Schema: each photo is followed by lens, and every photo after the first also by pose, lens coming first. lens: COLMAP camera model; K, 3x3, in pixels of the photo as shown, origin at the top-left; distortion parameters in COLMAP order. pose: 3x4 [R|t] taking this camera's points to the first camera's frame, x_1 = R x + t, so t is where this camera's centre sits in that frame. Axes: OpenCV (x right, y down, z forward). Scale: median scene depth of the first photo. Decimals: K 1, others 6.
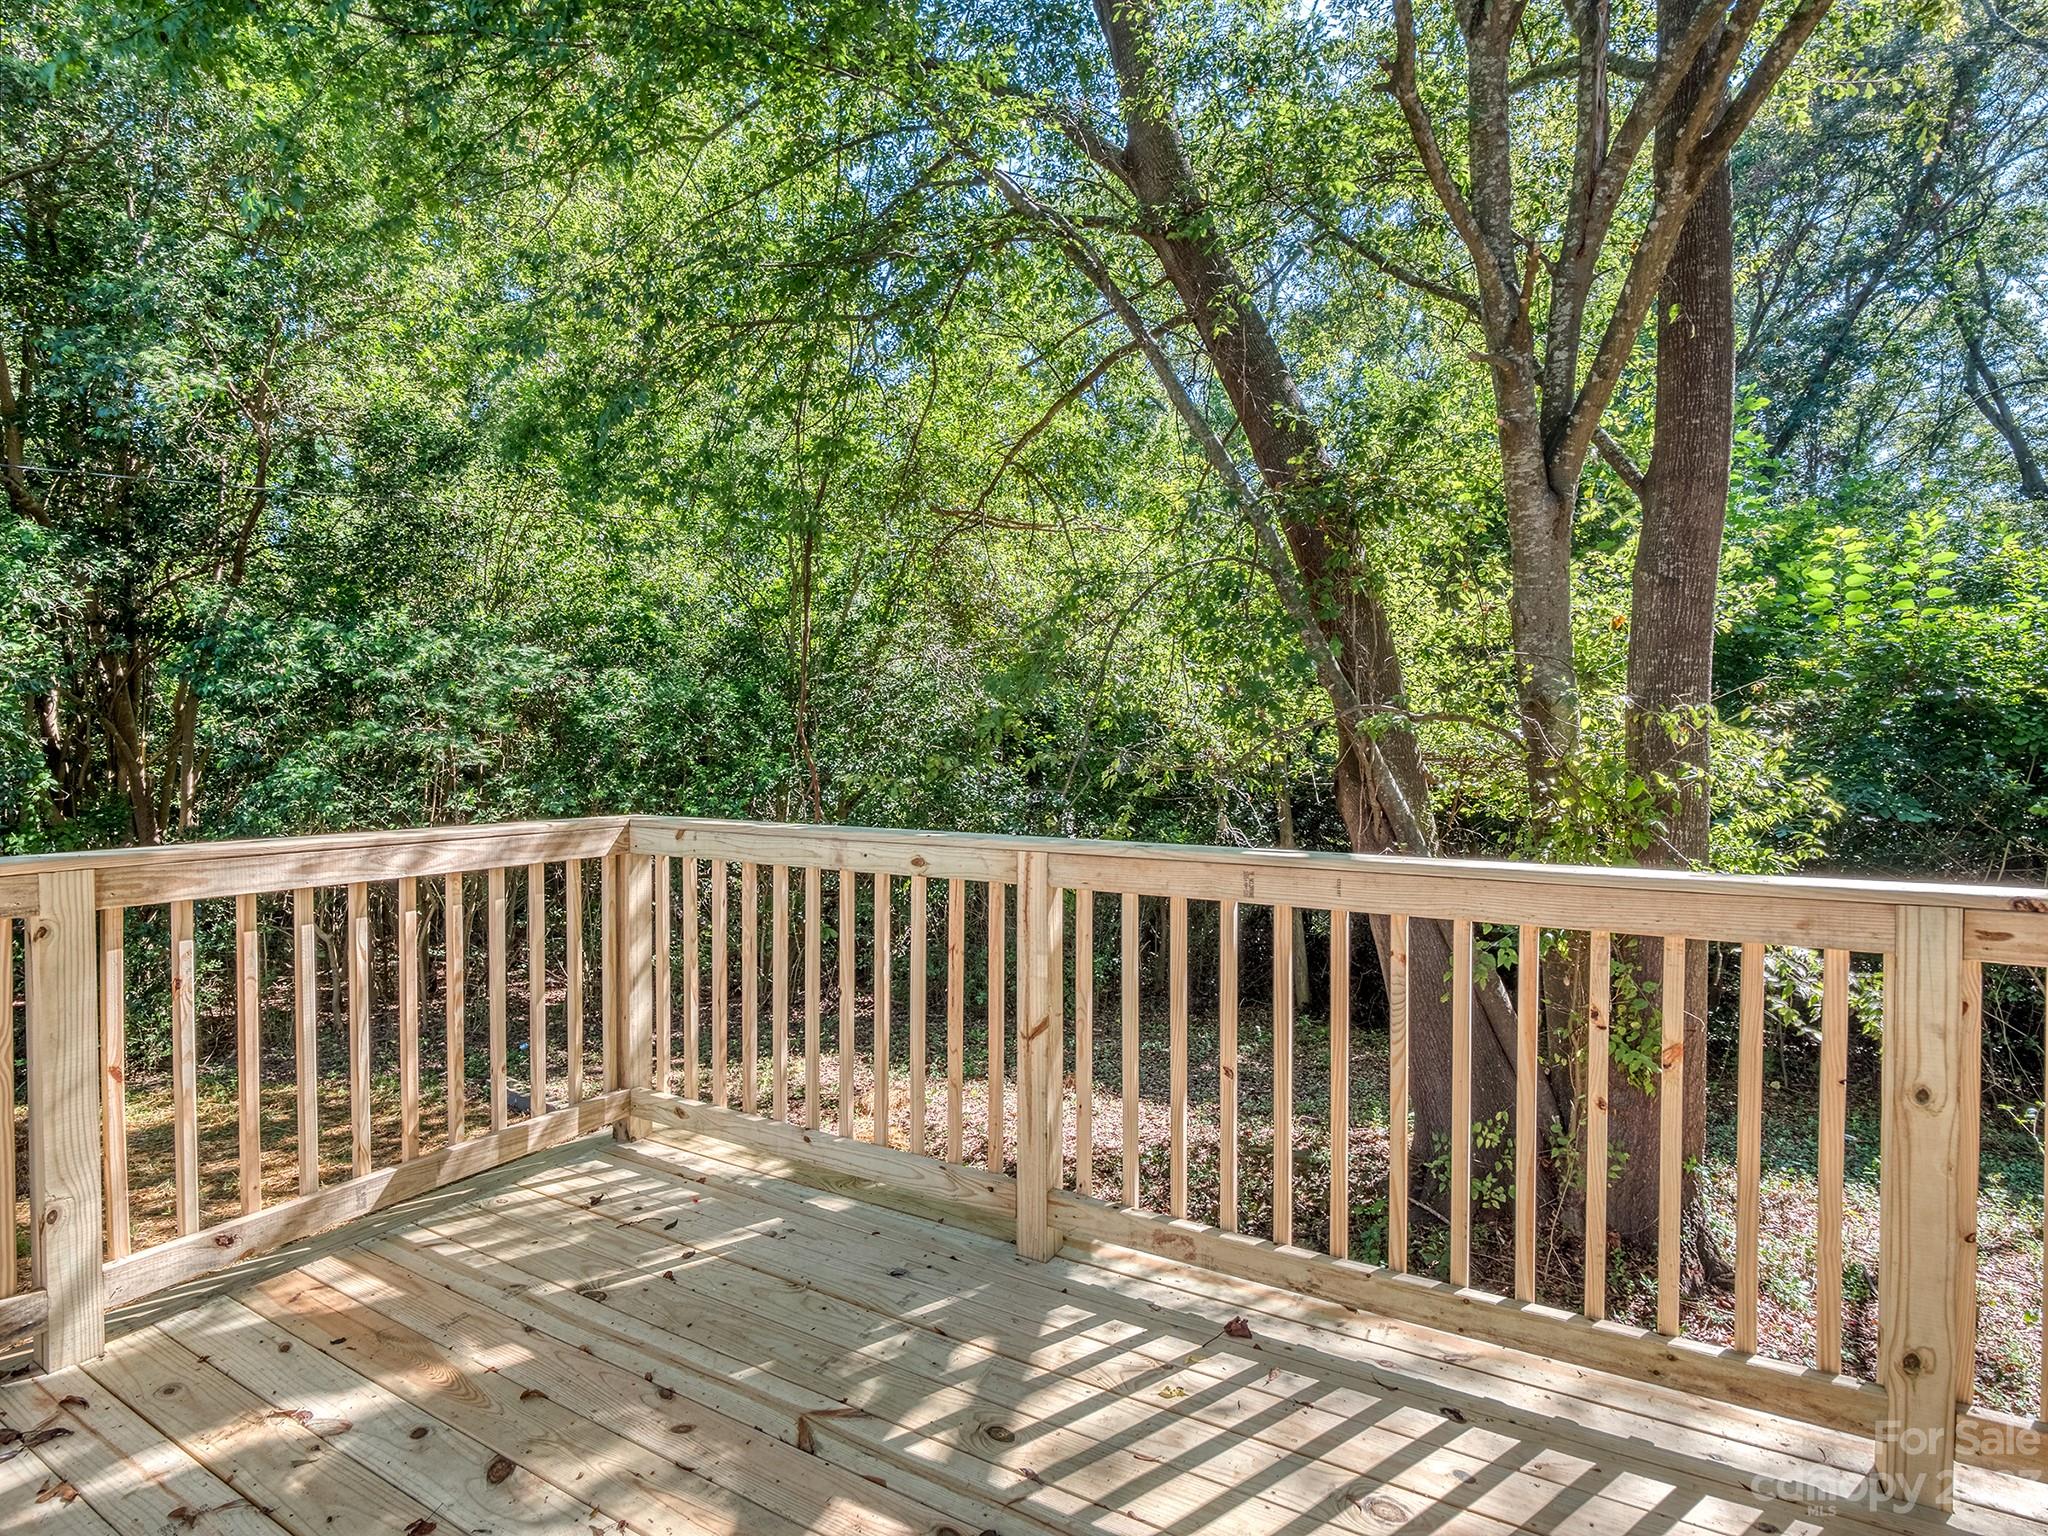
lens RADIAL K [[1043.0, 0, 1023.7], [0, 1043.0, 770.9], [0, 0, 1]] dist [0.001235, 0.001192]
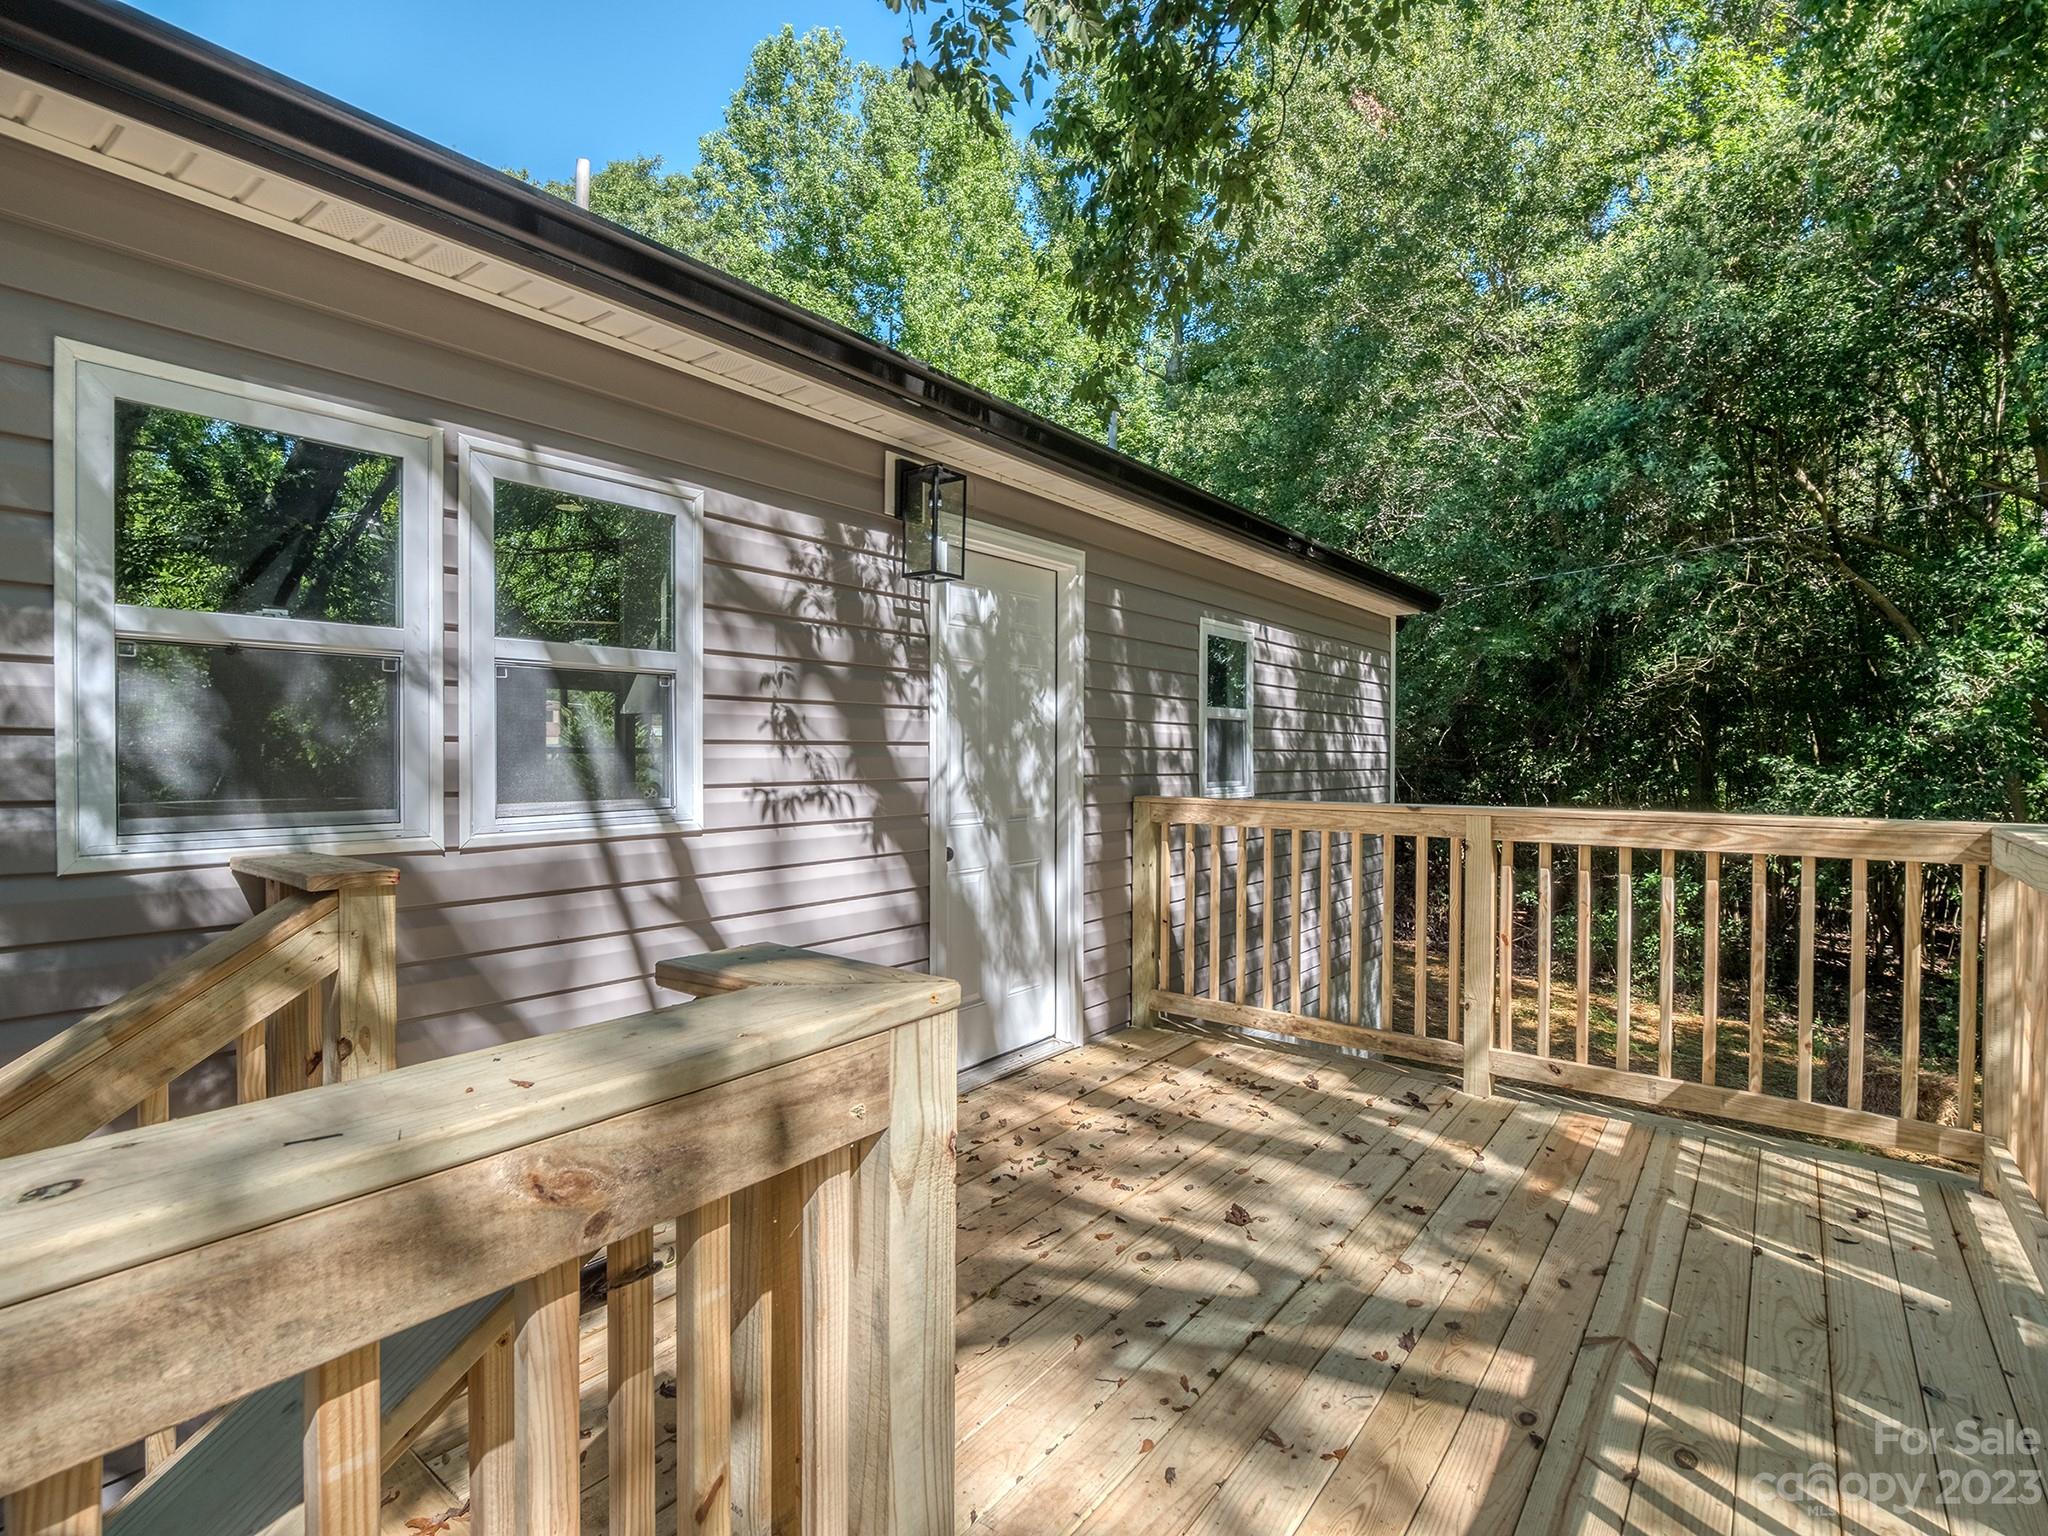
lens RADIAL K [[1043.0, 0, 1023.7], [0, 1043.0, 770.9], [0, 0, 1]] dist [0.001235, 0.001192]
pose [[-0.134424, 0.024447, -0.990622, 0.798283], [-0.032246, 0.999058, 0.029031, -0.002904], [0.990399, 0.035846, -0.133509, 0.404648]]
